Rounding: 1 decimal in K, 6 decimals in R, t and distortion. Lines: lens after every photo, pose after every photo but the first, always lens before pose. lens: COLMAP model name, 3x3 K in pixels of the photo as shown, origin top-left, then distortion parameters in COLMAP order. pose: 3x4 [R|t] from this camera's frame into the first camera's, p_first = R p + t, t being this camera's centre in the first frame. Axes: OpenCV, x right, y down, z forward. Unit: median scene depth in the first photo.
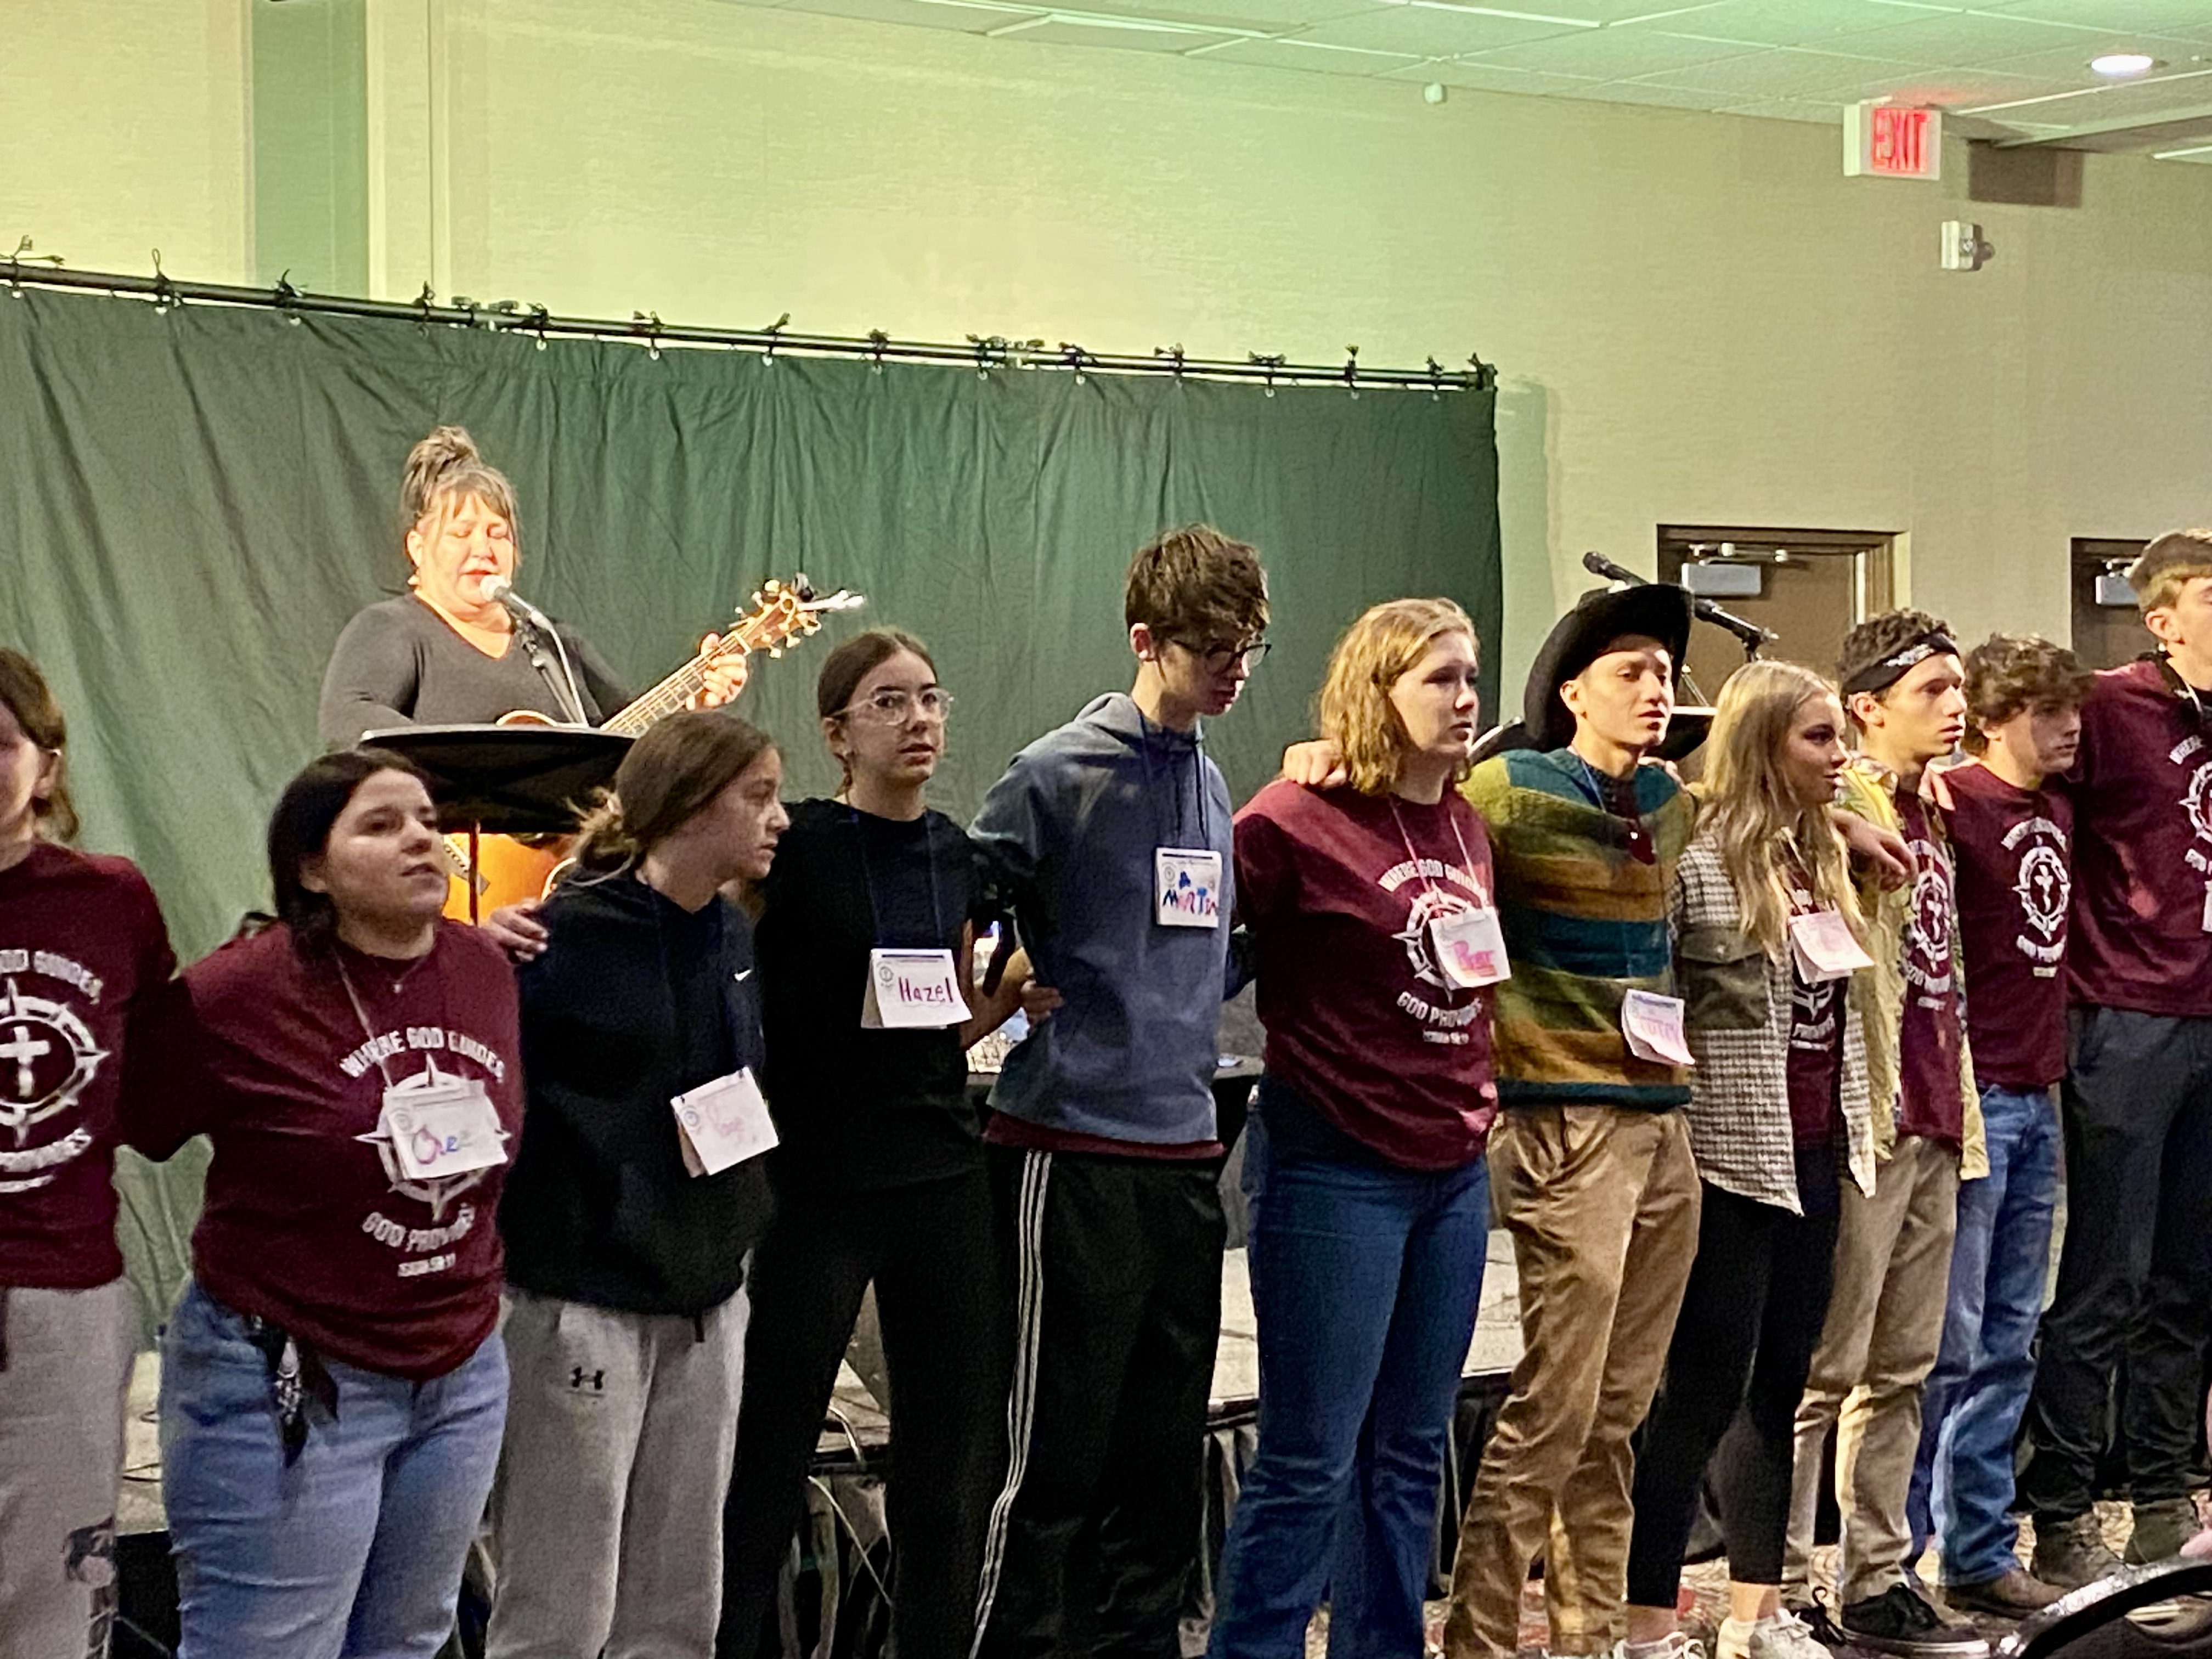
lens RADIAL K [[4307.7, 0, 1106.0], [0, 4307.7, 829.5], [0, 0, 1]] dist [0.184285, -0.278864]
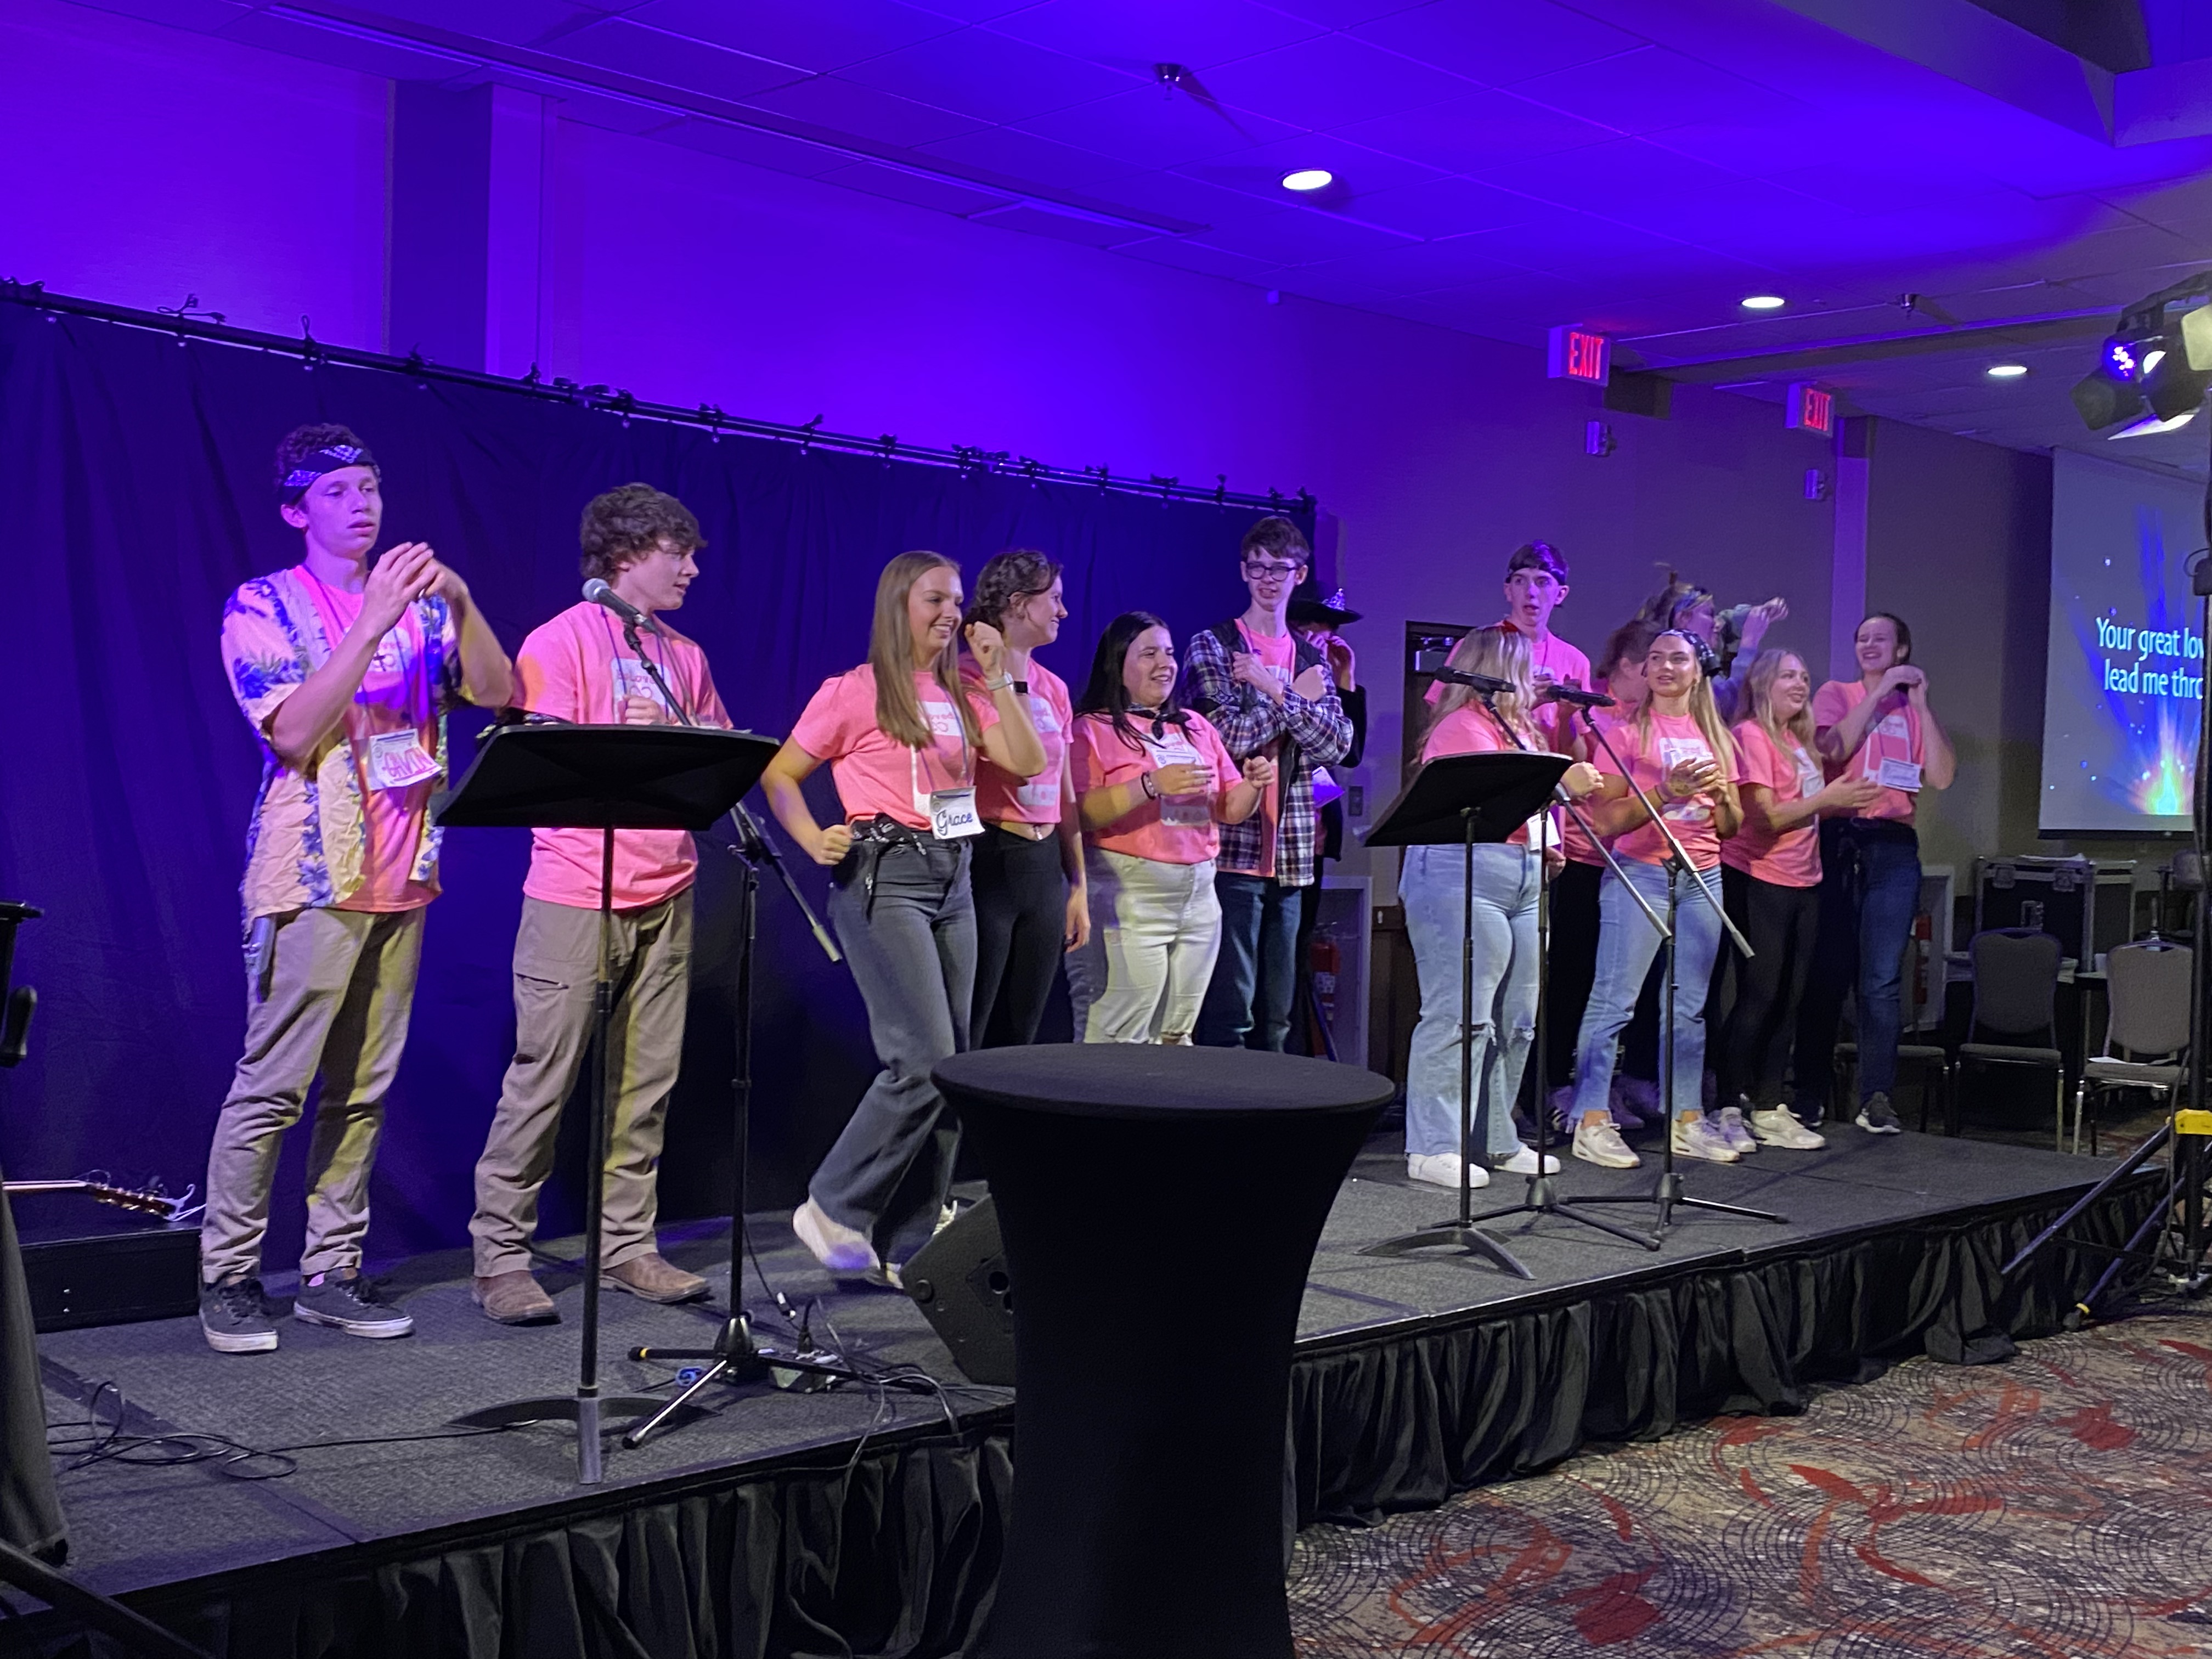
lens RADIAL K [[2306.3, 0, 1106.0], [0, 2306.3, 829.5], [0, 0, 1]] dist [0.179551, -0.459646]
pose [[0.991929, 0.033162, 0.122384, -0.063836], [-0.034332, 0.999383, 0.007458, -0.005452], [-0.122061, -0.011600, 0.992455, 0.285830]]
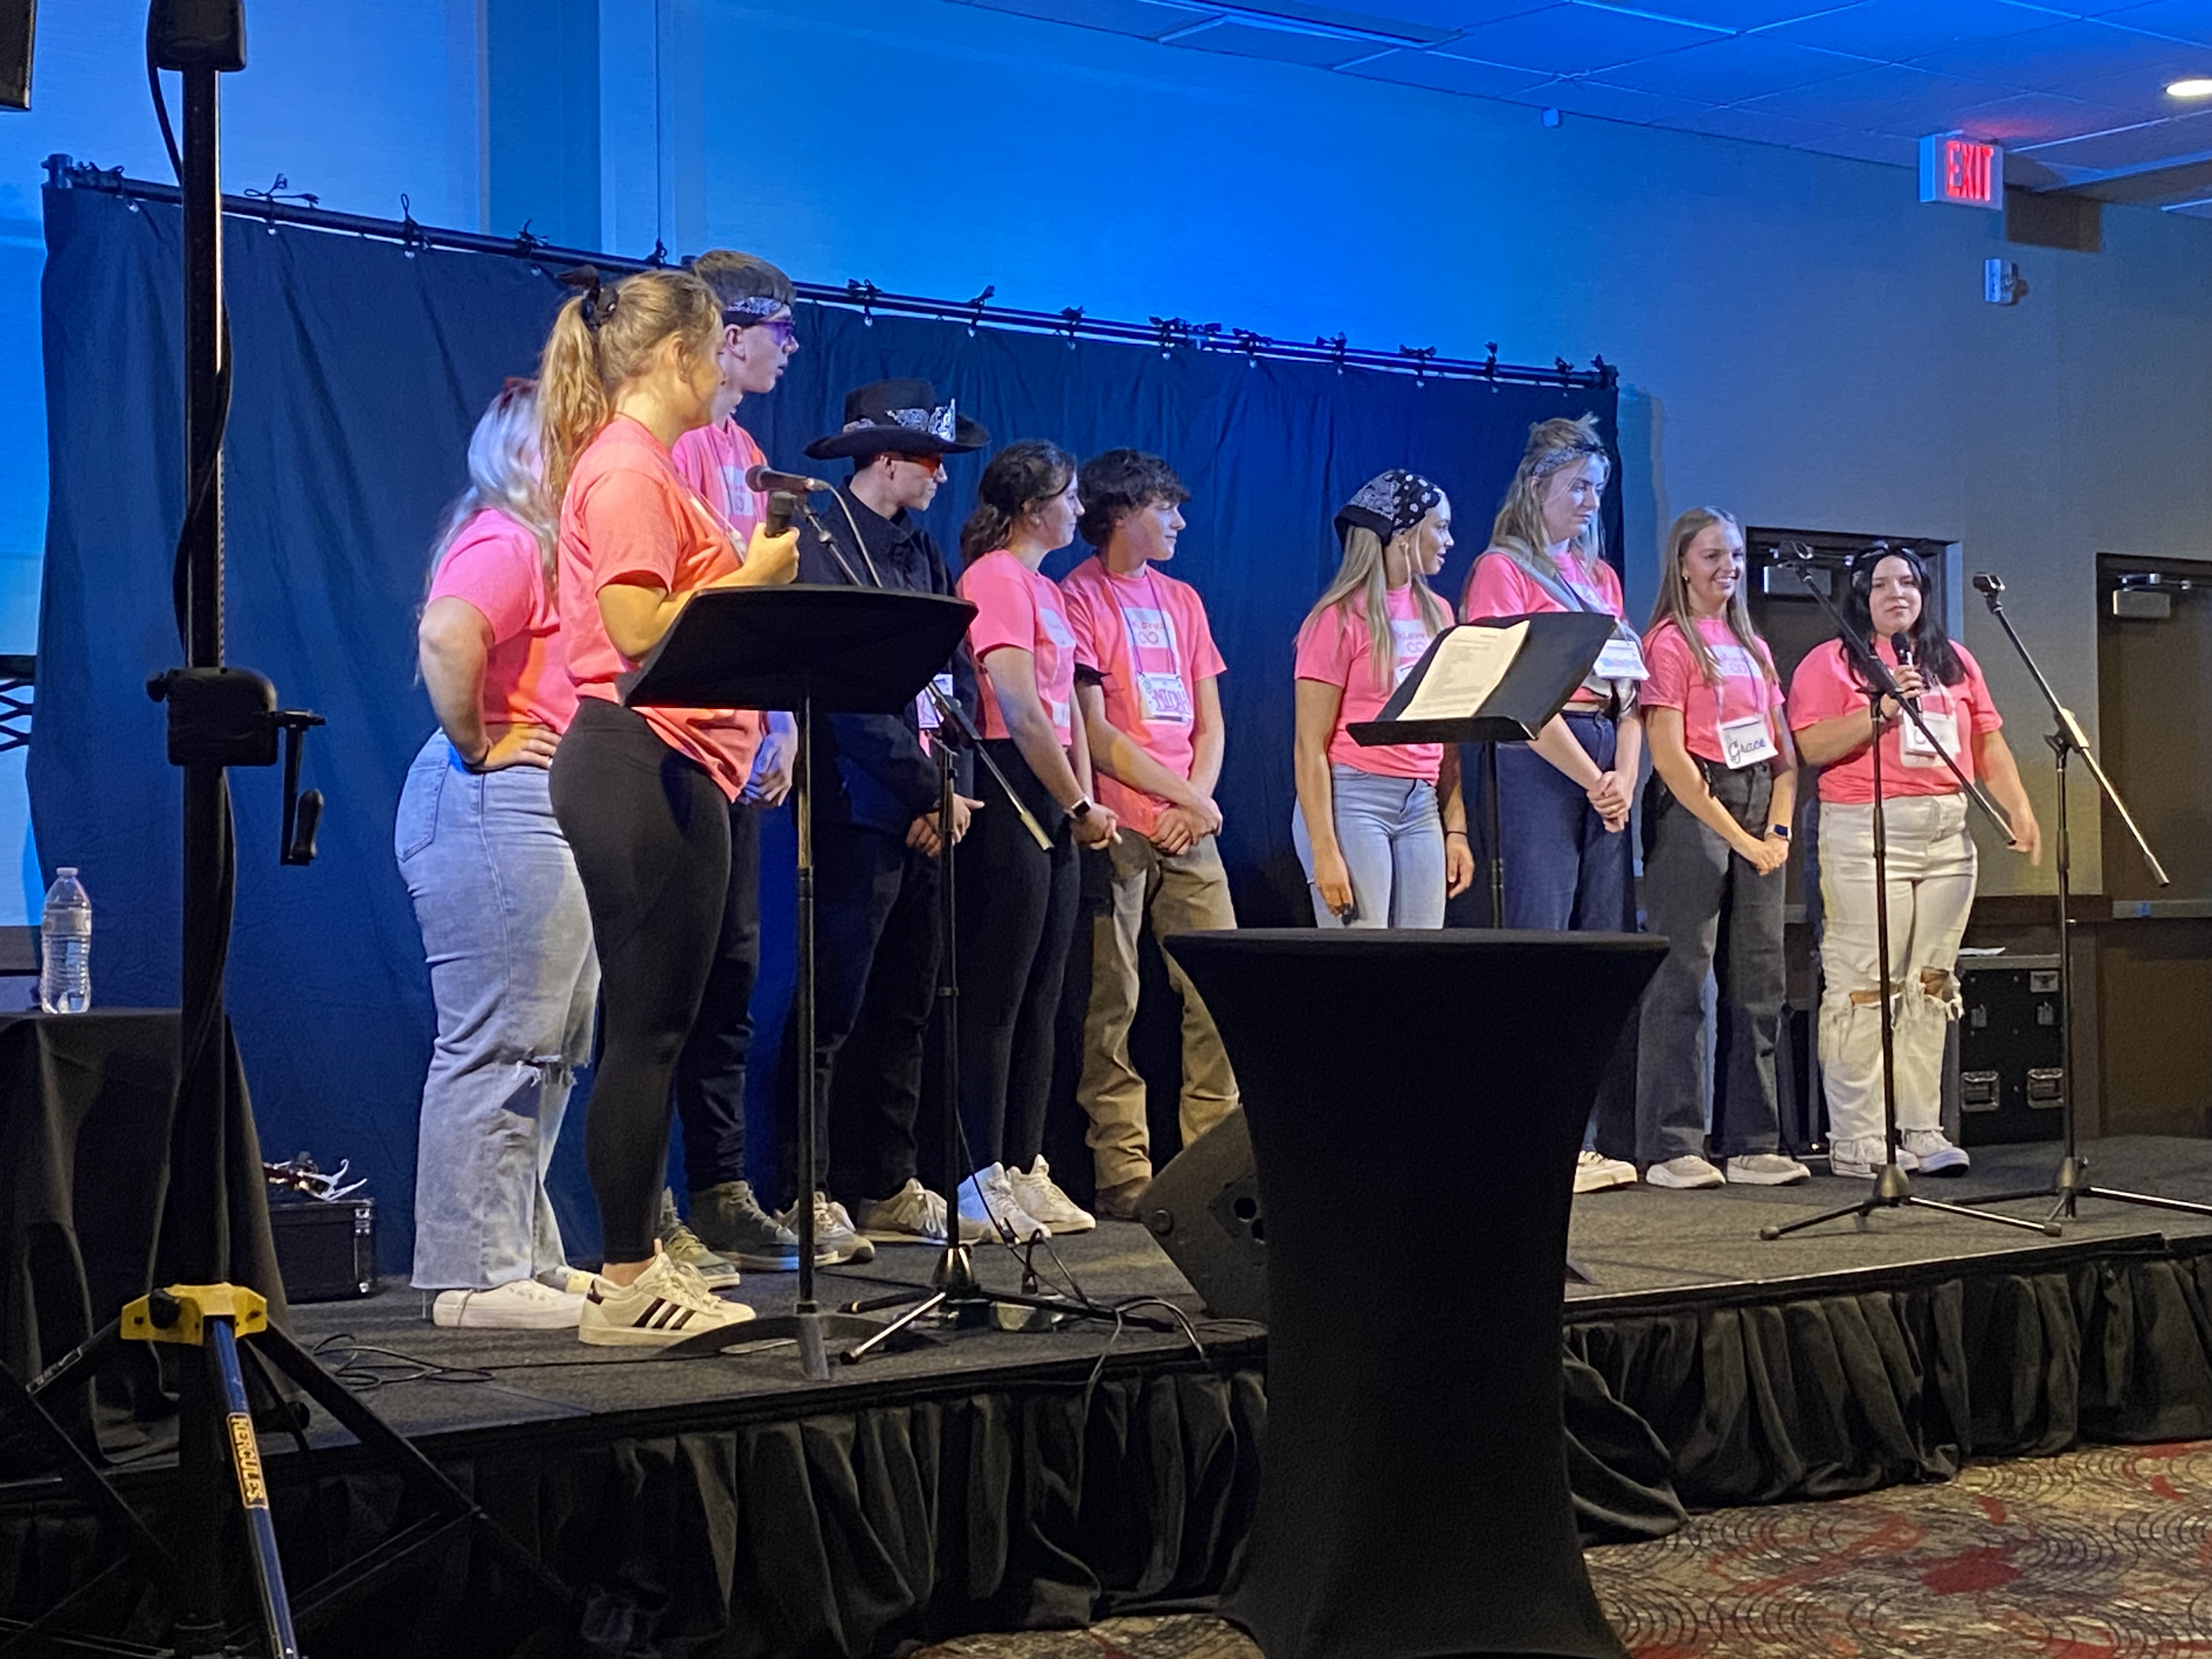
lens RADIAL K [[3499.2, 0, 1106.0], [0, 3499.2, 829.5], [0, 0, 1]] dist [0.219893, -0.728653]
pose [[0.999137, -0.002320, 0.041479, -0.074197], [0.003681, 0.999457, -0.032756, 0.035747], [-0.041381, 0.032881, 0.998602, 0.142902]]
